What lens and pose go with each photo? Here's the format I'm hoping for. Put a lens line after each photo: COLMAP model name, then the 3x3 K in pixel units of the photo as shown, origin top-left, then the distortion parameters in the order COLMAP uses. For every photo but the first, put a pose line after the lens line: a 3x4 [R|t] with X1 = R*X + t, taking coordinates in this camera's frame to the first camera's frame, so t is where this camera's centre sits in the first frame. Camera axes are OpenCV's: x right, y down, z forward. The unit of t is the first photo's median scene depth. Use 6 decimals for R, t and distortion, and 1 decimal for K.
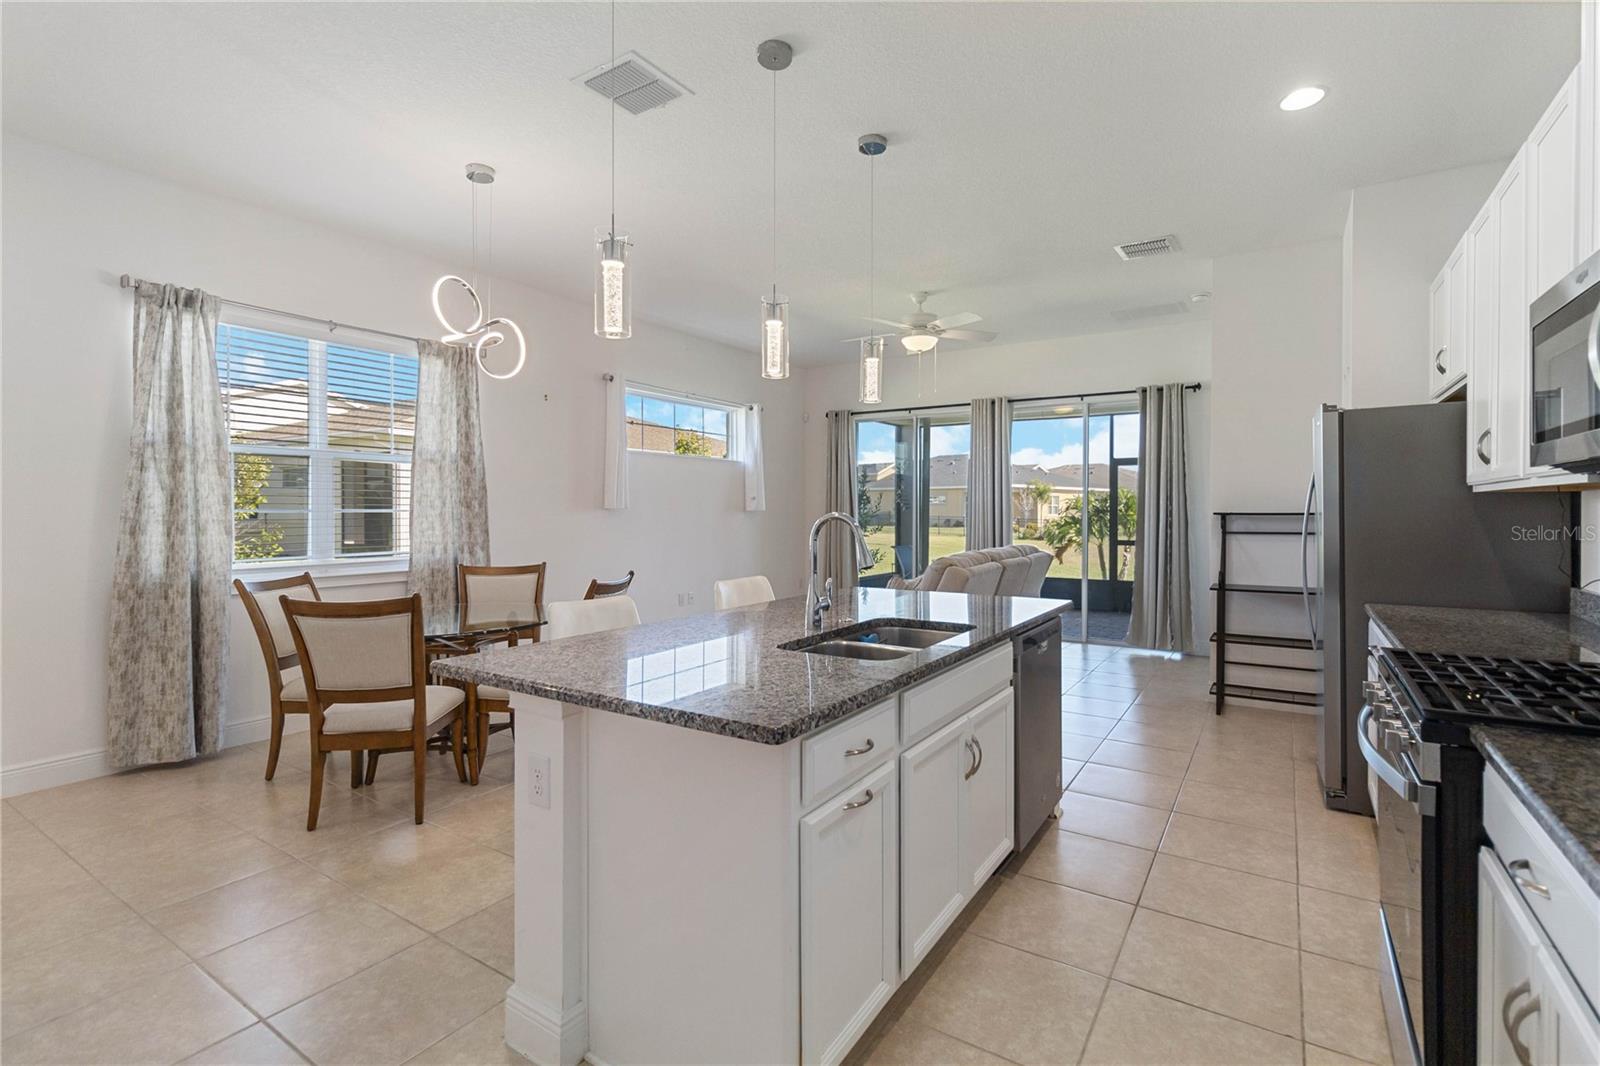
lens RADIAL K [[742.5, 0, 796.2], [0, 742.5, 522.4], [0, 0, 1]] dist [-0.000239, -0.000034]
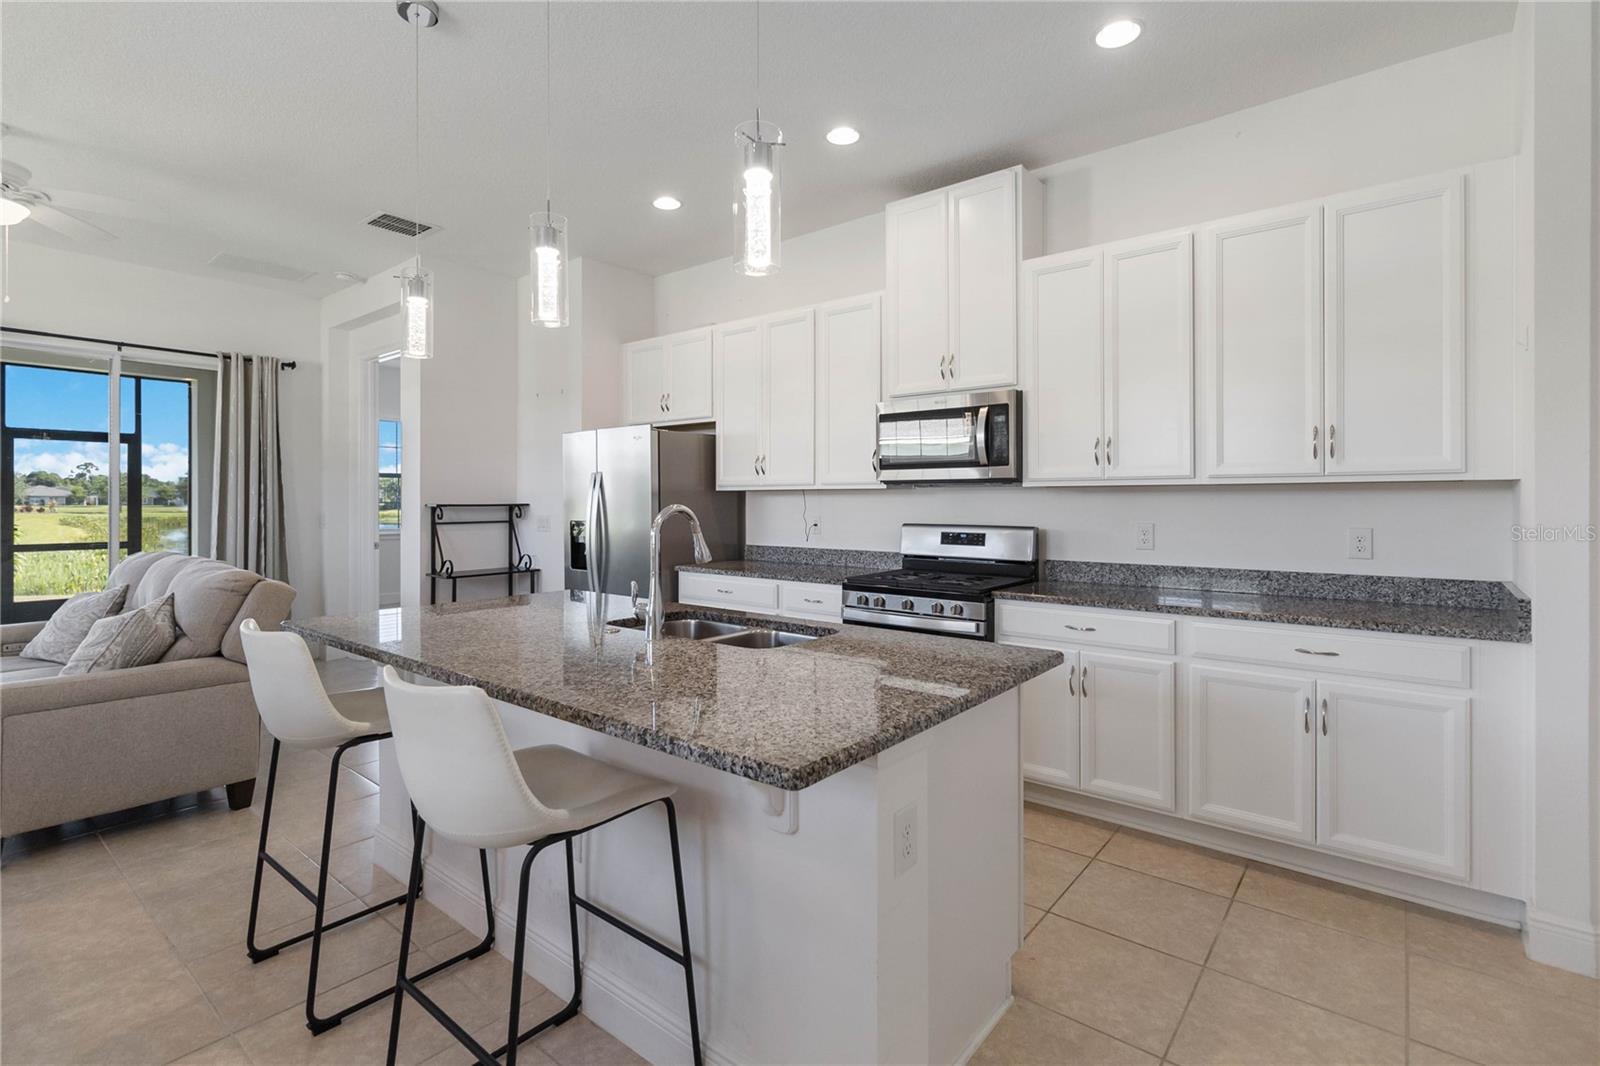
lens RADIAL K [[742.5, 0, 814.1], [0, 742.5, 508.1], [0, 0, 1]] dist [-0.000239, -0.000034]
pose [[0.088235, -0.011064, 0.996038, -0.306868], [0.016341, 0.999820, 0.009659, -0.007053], [-0.995966, 0.015424, 0.088399, 0.288452]]
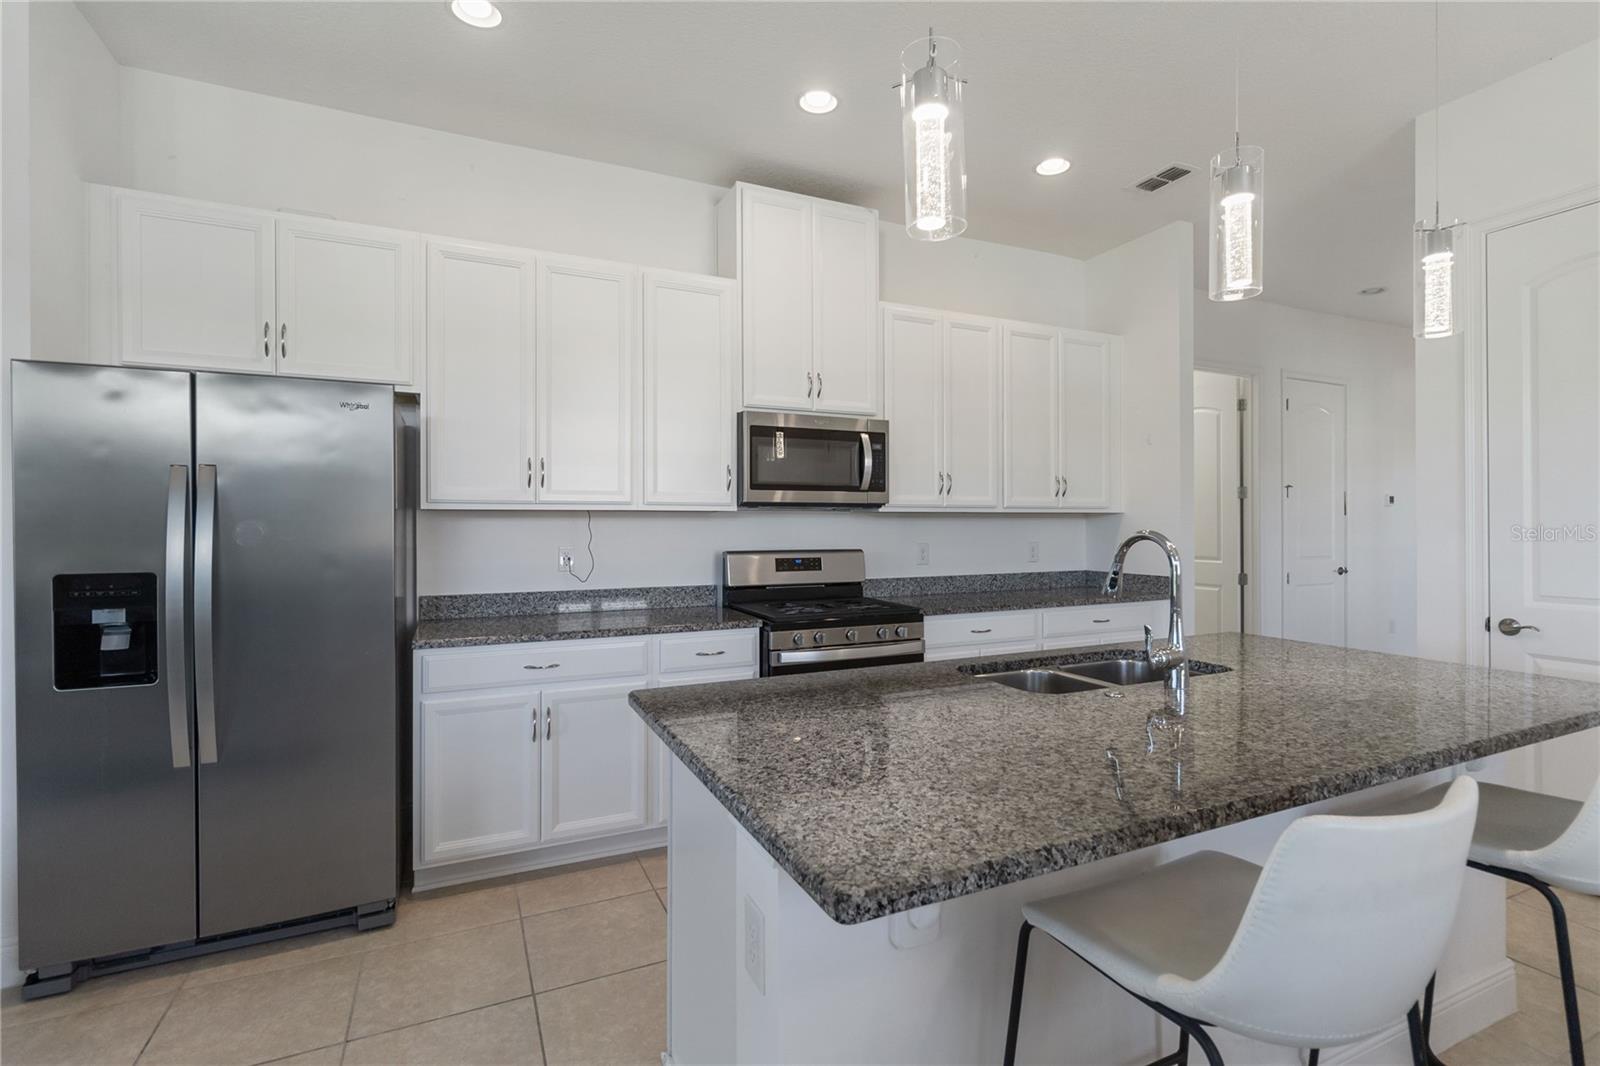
lens RADIAL K [[742.5, 0, 812.1], [0, 742.5, 523.5], [0, 0, 1]] dist [-0.000239, -0.000034]
pose [[-0.856726, 0.003203, 0.515762, -0.007405], [0.010055, 0.999894, 0.010492, -0.012303], [-0.515673, 0.014174, -0.856668, 0.710113]]
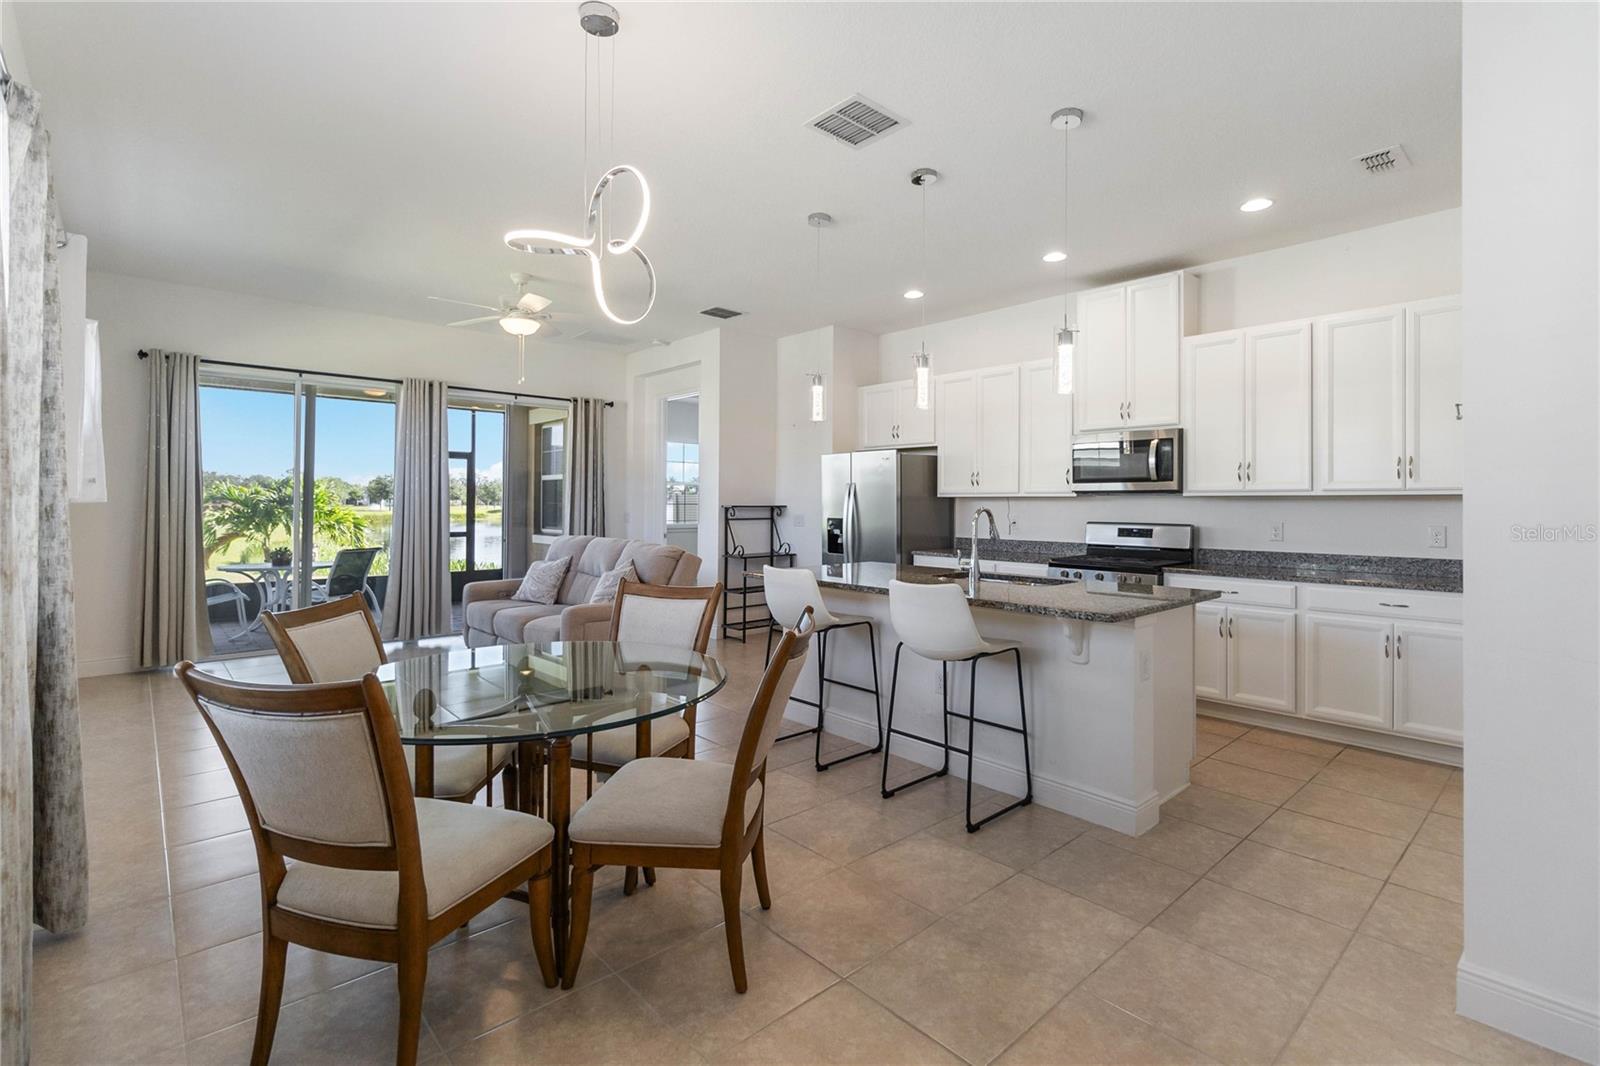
lens RADIAL K [[742.5, 0, 812.6], [0, 742.5, 505.4], [0, 0, 1]] dist [-0.000239, -0.000034]
pose [[0.238257, -0.001931, 0.971200, -0.592633], [0.010170, 0.999948, -0.000507, -0.008618], [-0.971149, 0.009997, 0.238265, 0.374493]]
